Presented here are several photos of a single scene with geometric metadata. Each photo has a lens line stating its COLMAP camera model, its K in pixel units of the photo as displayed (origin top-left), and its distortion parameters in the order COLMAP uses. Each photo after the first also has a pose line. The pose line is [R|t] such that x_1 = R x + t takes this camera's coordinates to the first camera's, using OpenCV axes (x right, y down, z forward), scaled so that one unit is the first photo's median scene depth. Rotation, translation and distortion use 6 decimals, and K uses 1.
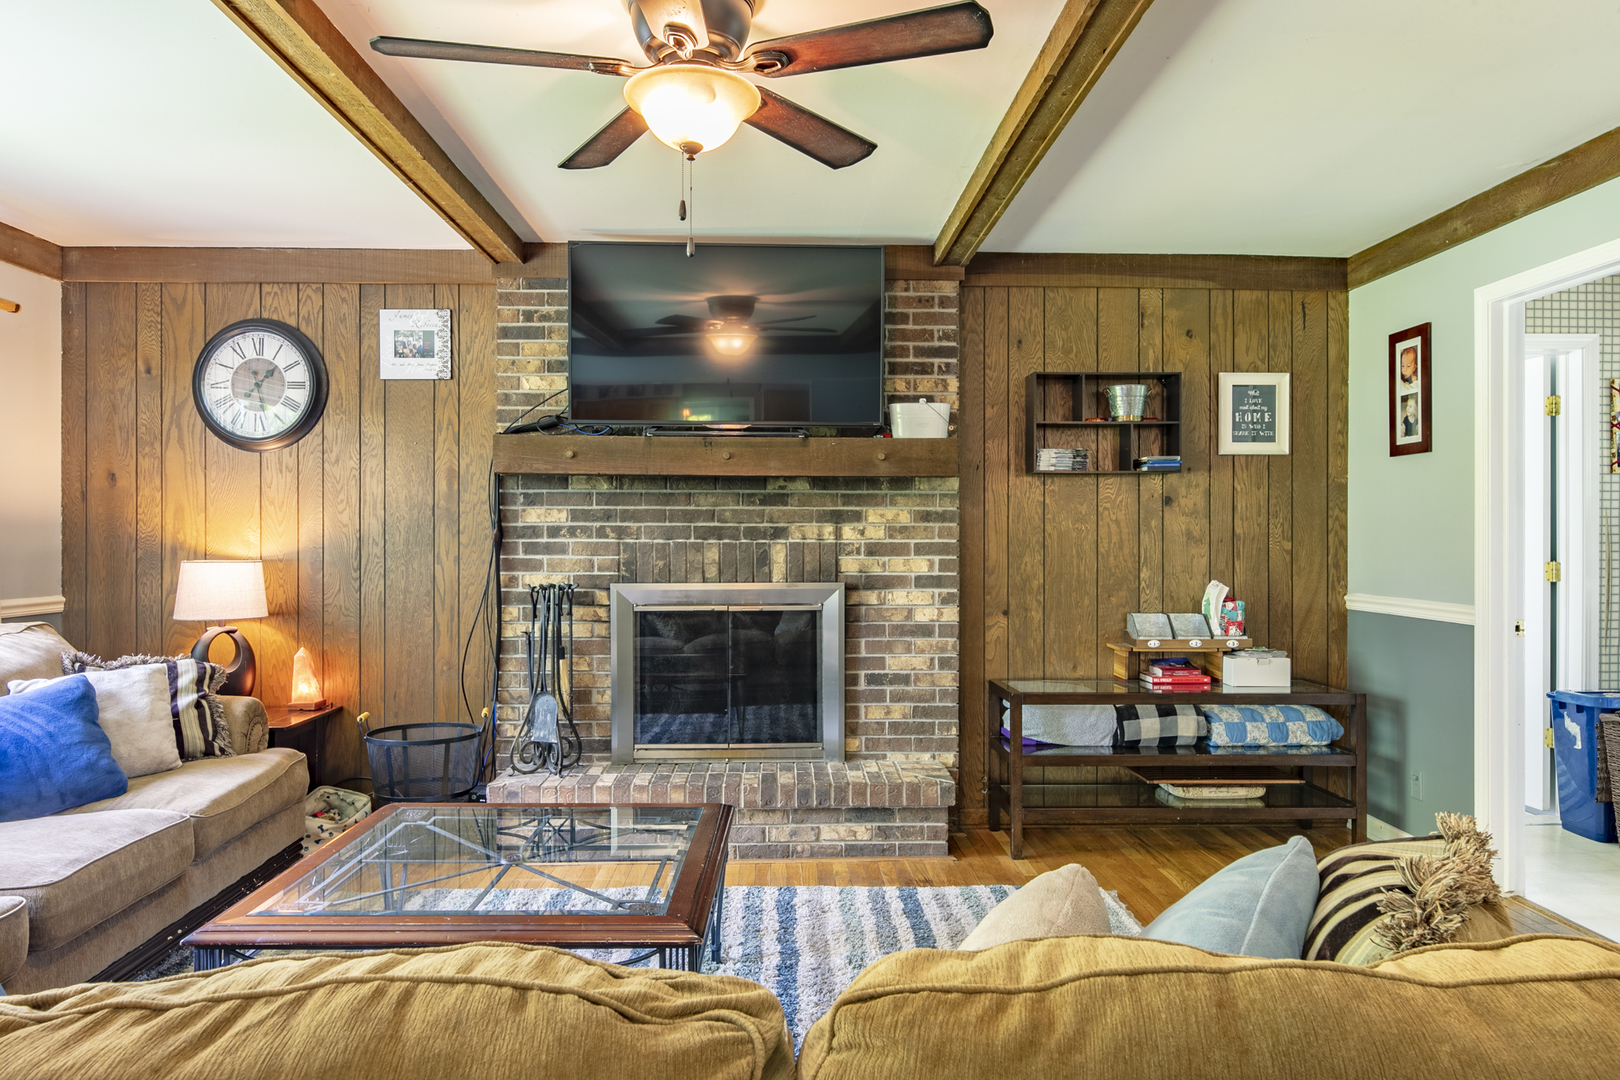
lens RADIAL K [[1075.2, 0, 810.0], [0, 1075.2, 540.0], [0, 0, 1]] dist [-0.001229, -0.001565]
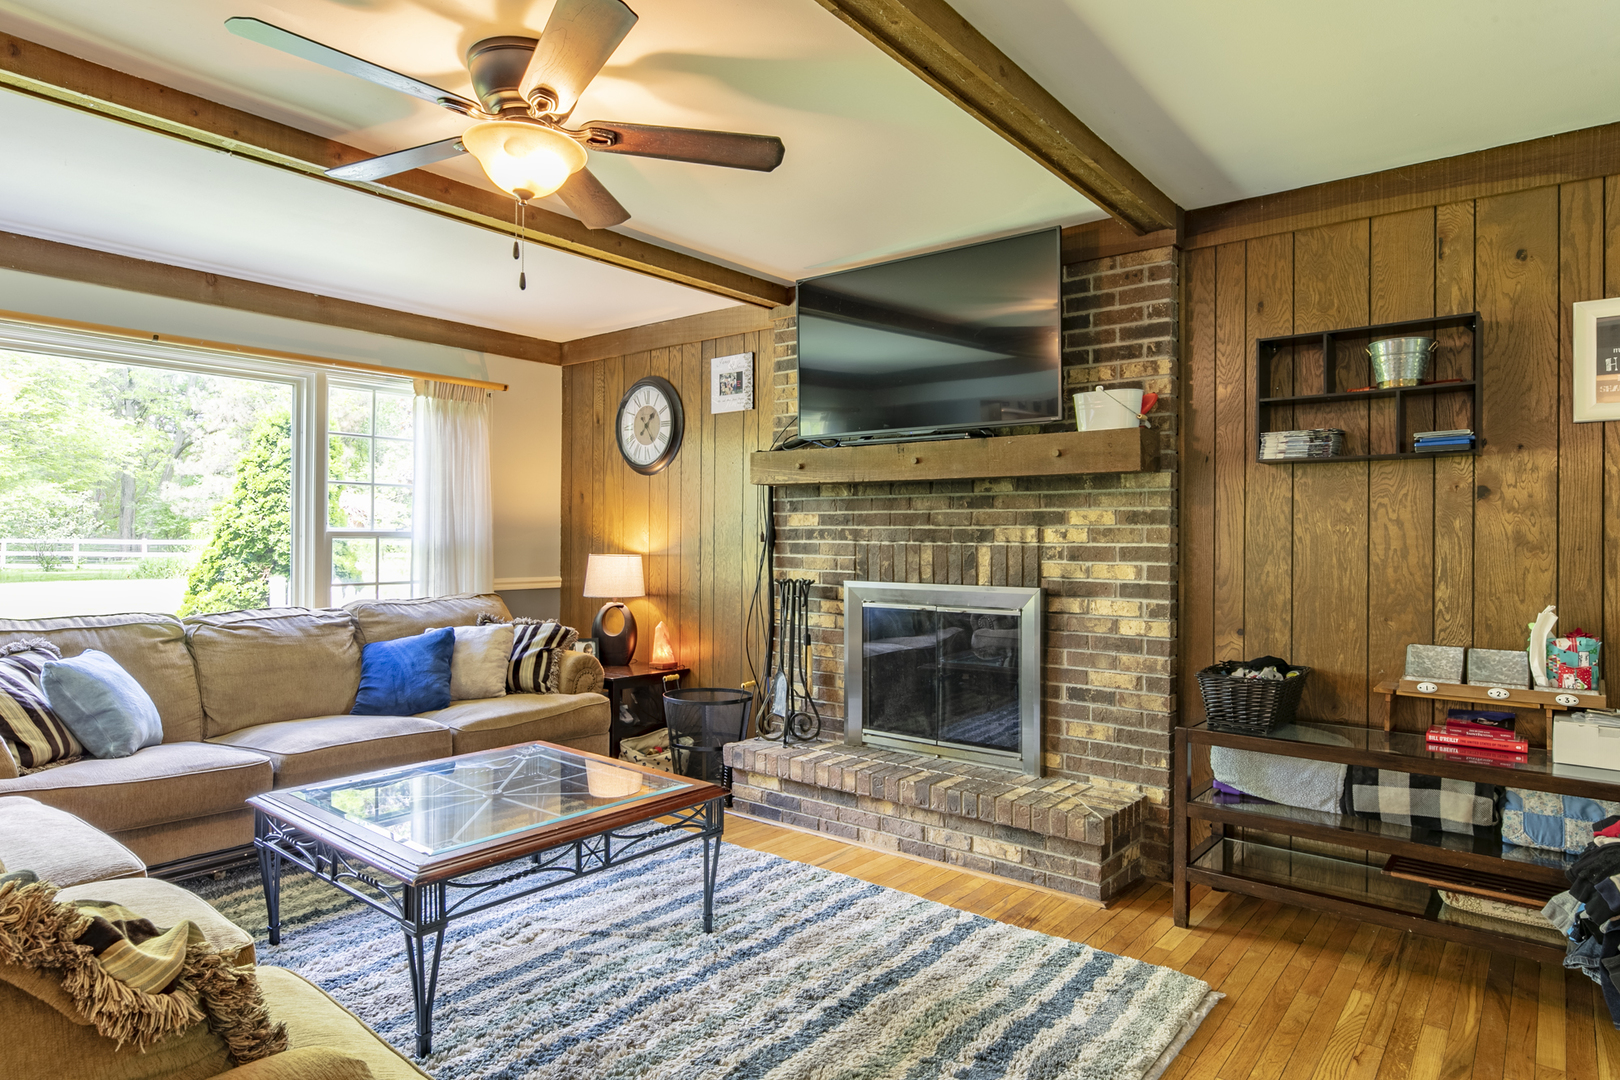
lens RADIAL K [[933.4, 0, 810.0], [0, 933.4, 540.0], [0, 0, 1]] dist [-0.001978, 0.000306]
pose [[0.760149, 0.004877, -0.649731, 0.407534], [-0.008545, 0.999960, -0.002492, 0.000999], [0.649693, 0.007447, 0.760160, 0.238807]]
